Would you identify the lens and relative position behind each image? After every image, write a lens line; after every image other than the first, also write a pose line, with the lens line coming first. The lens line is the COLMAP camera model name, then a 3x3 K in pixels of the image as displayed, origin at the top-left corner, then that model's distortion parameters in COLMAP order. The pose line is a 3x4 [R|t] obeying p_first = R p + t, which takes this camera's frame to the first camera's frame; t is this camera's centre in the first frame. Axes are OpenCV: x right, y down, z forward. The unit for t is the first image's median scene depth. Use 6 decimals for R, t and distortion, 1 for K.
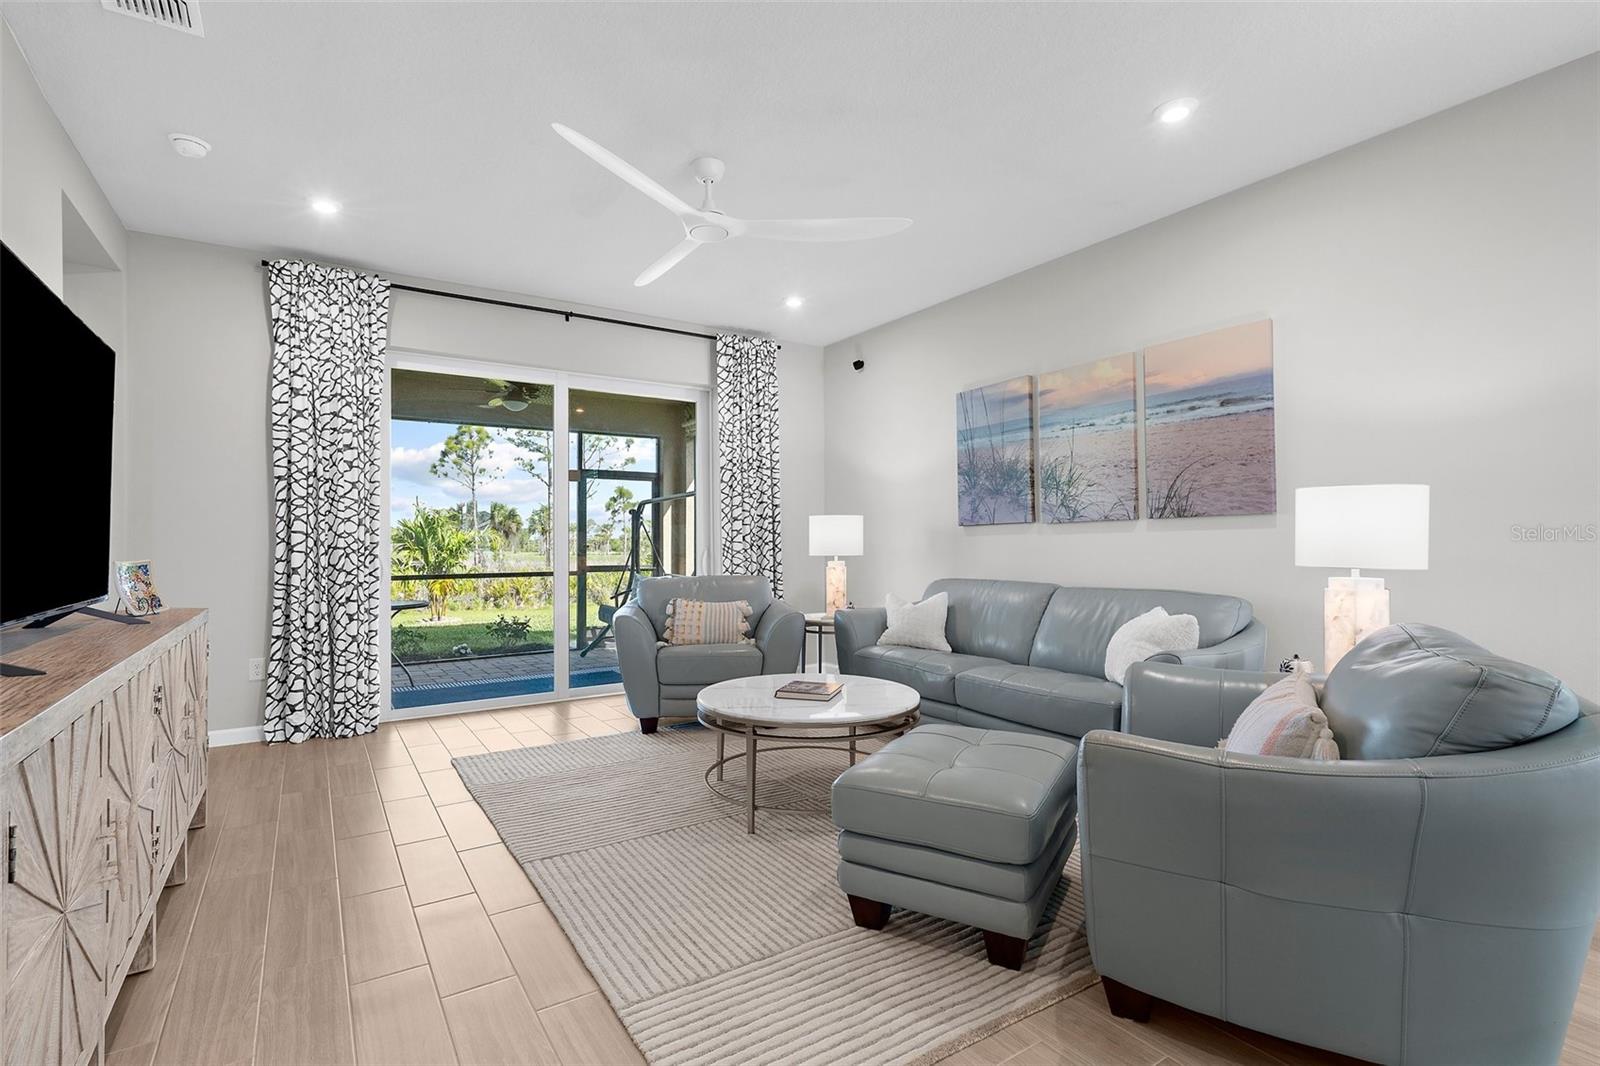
lens RADIAL K [[742.3, 0, 792.5], [0, 742.3, 534.7], [0, 0, 1]] dist [-0.003879, 0.006195]
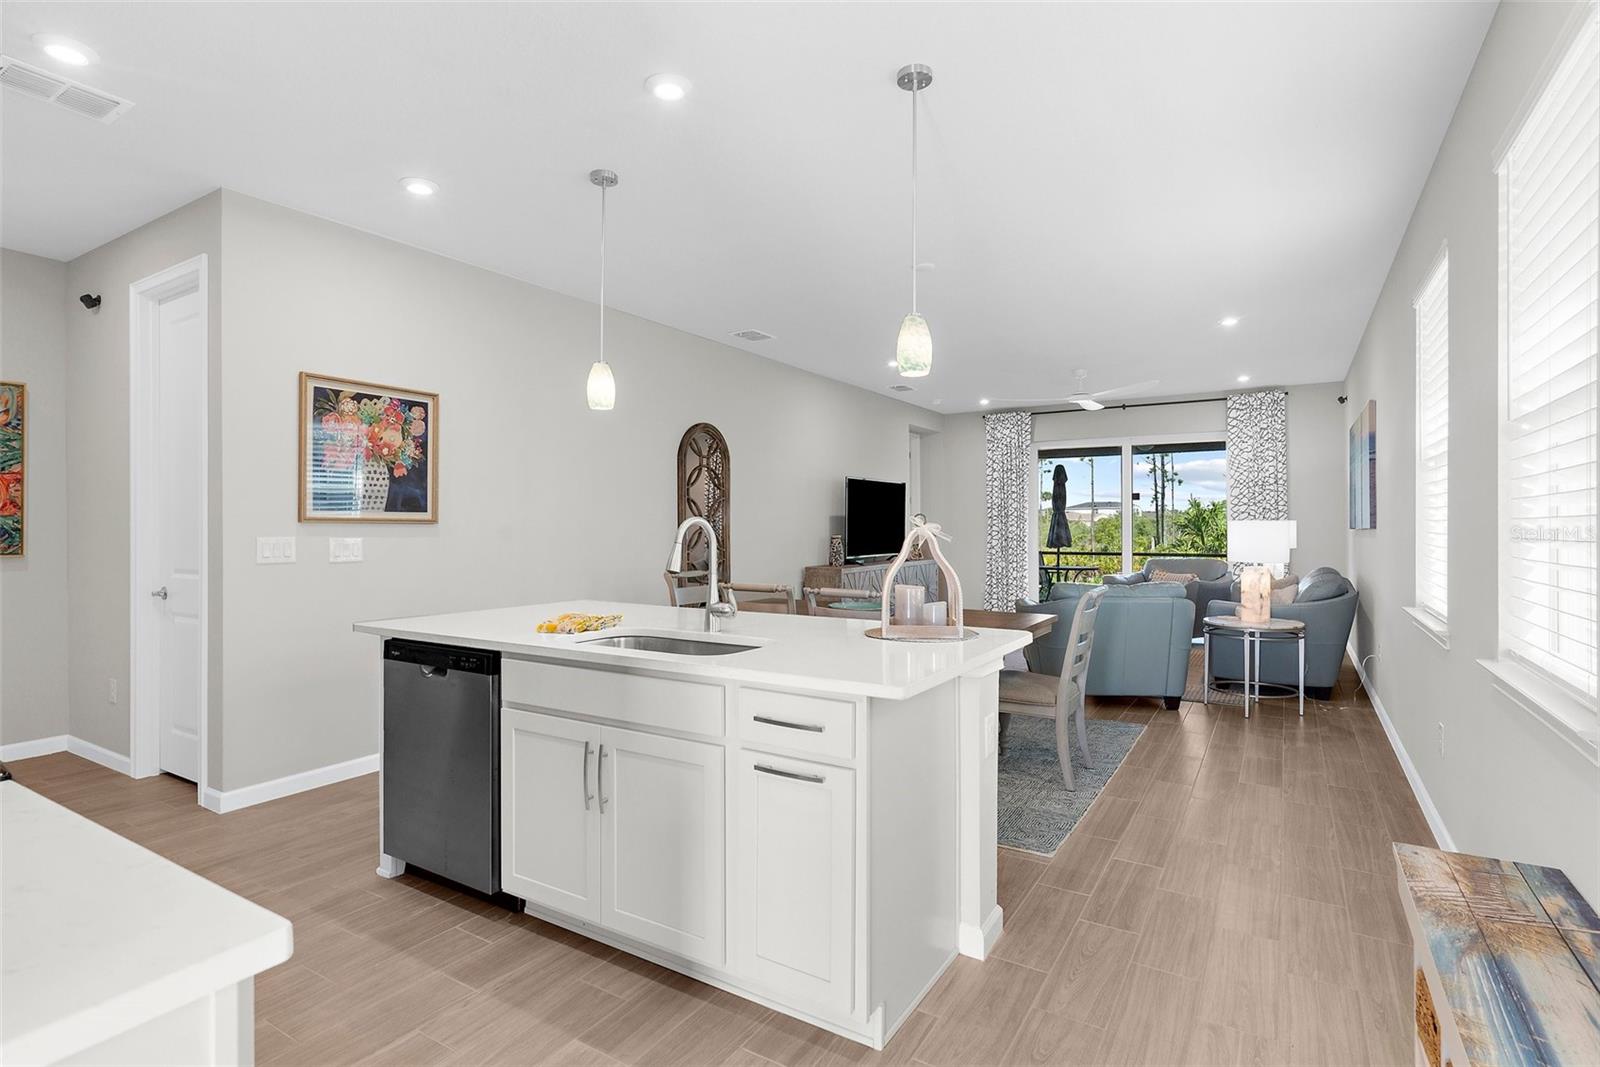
lens RADIAL K [[802.2, 0, 790.0], [0, 802.2, 524.7], [0, 0, 1]] dist [0.003503, 0.000384]
pose [[0.423407, 0.004160, -0.905930, 1.309024], [0.011811, 0.999879, 0.010112, -0.054318], [0.905863, -0.014981, 0.423307, -0.629897]]
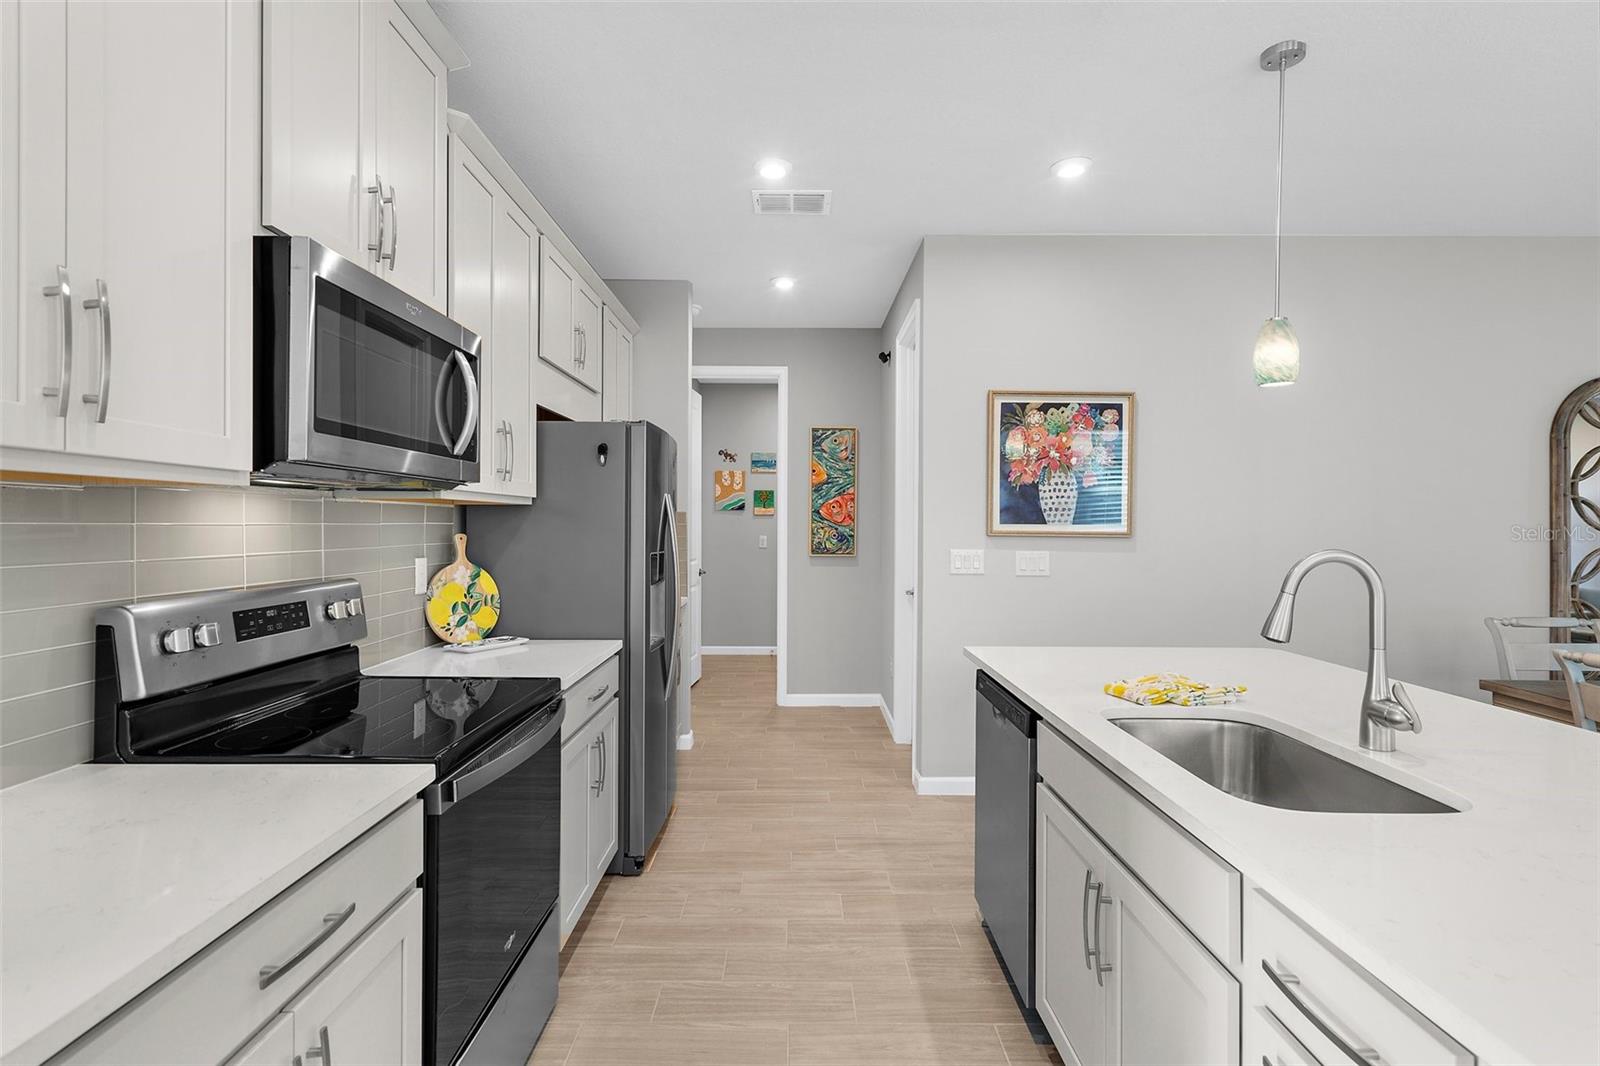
lens RADIAL K [[782.0, 0, 785.5], [0, 782.0, 523.7], [0, 0, 1]] dist [0.000036, 0.000478]
pose [[-0.543777, 0.003089, -0.839224, 1.153344], [0.009891, 0.999947, -0.002729, -0.067879], [0.839172, -0.009785, -0.543779, -0.450451]]
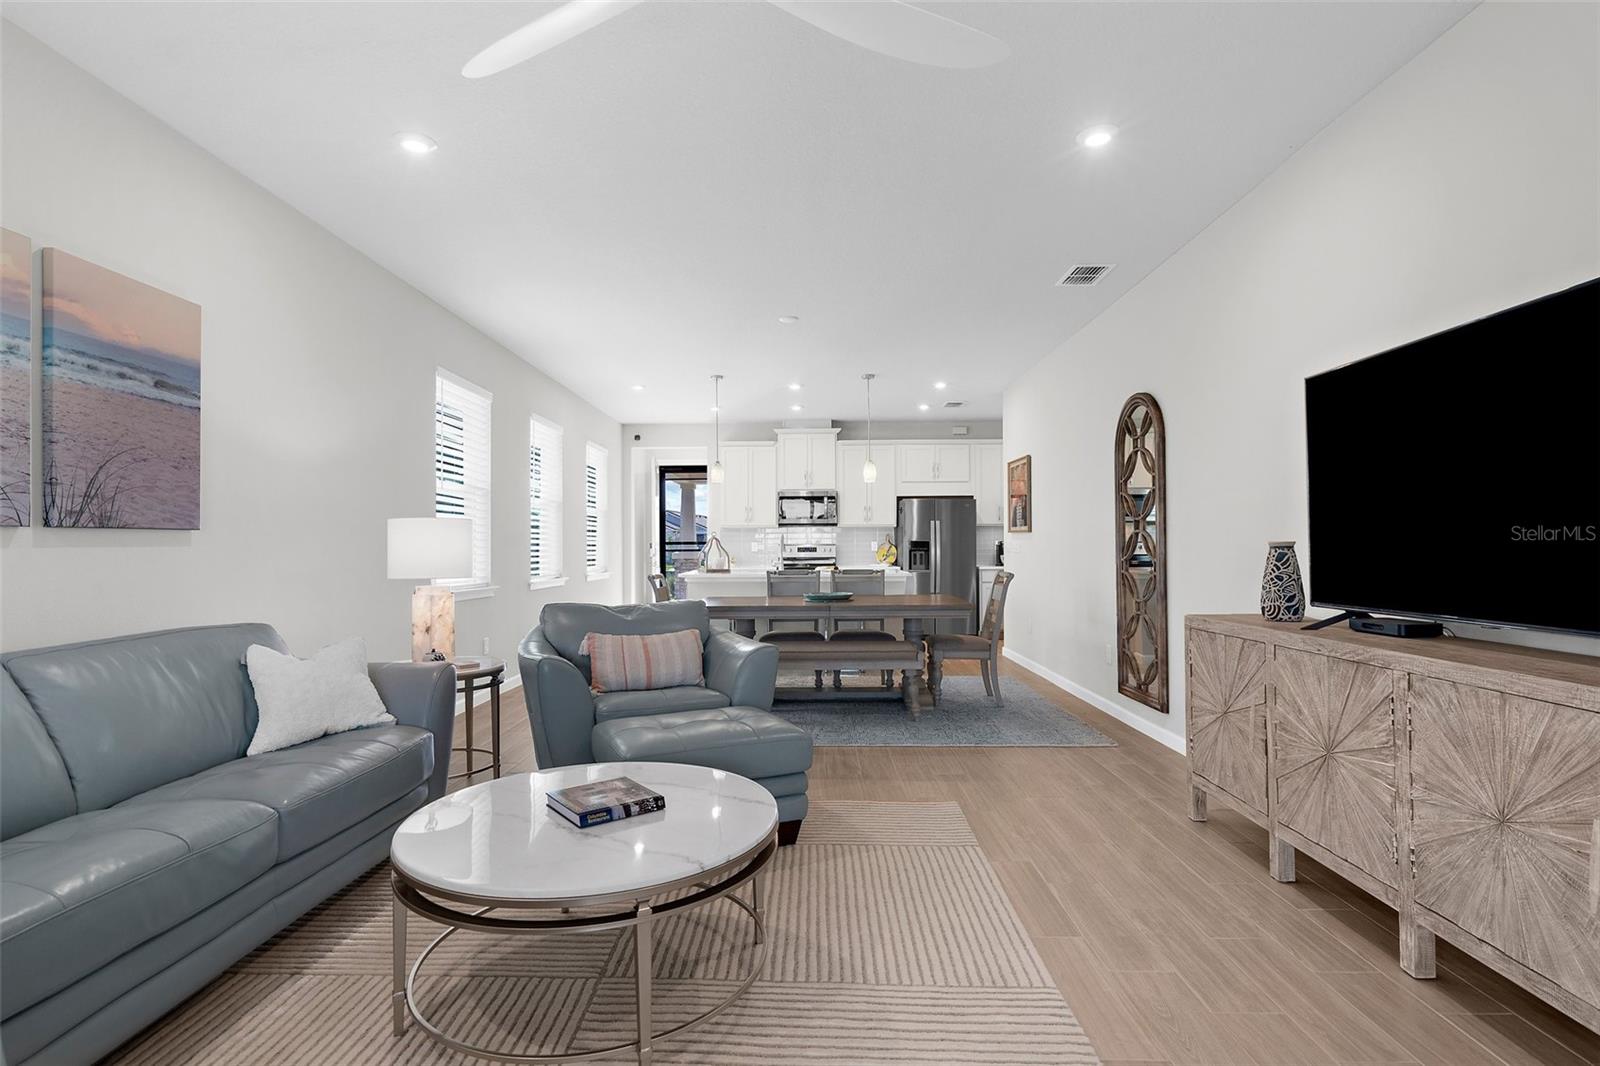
lens RADIAL K [[774.2, 0, 790.6], [0, 774.2, 534.0], [0, 0, 1]] dist [0.001305, 0.001649]
pose [[-0.823011, 0.018939, 0.567710, -0.351221], [0.001926, 0.999531, -0.030552, 0.004614], [-0.568022, -0.024051, -0.822662, 1.071905]]
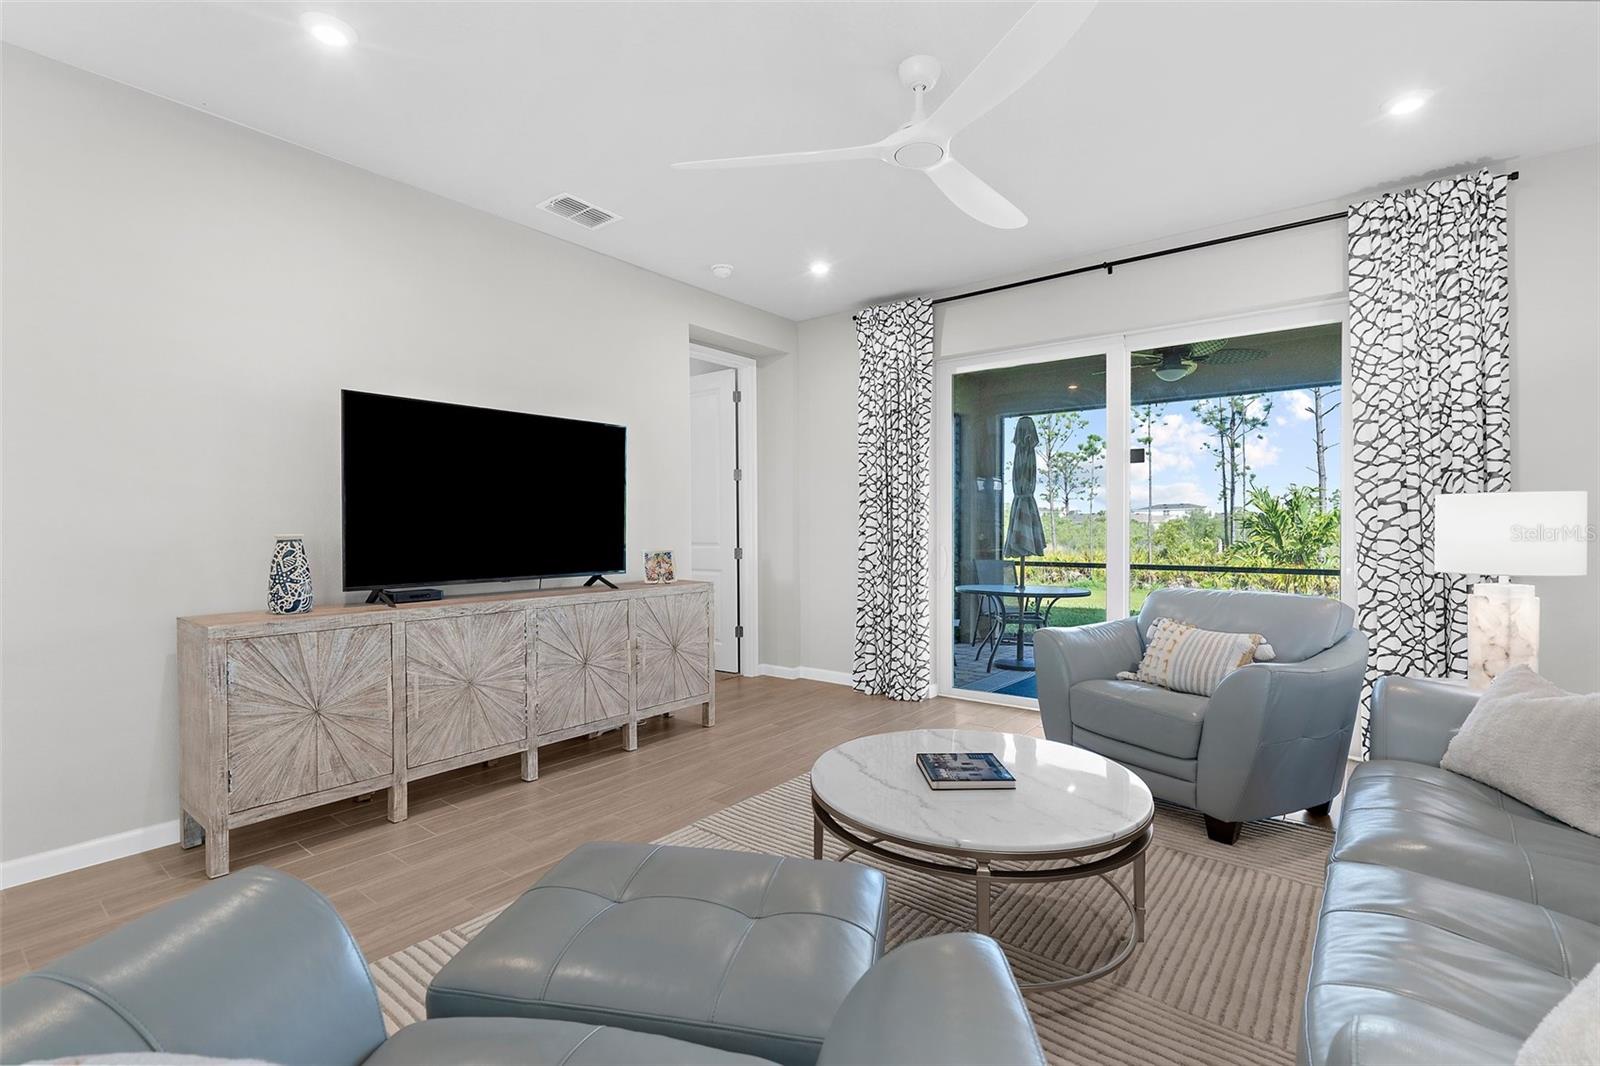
lens RADIAL K [[732.3, 0, 794.5], [0, 732.3, 536.2], [0, 0, 1]] dist [-0.000088, 0.000825]
pose [[0.321472, 0.016906, -0.946768, 0.450202], [0.012812, 0.999671, 0.022201, -0.016548], [0.946832, -0.019267, 0.321150, 0.472966]]
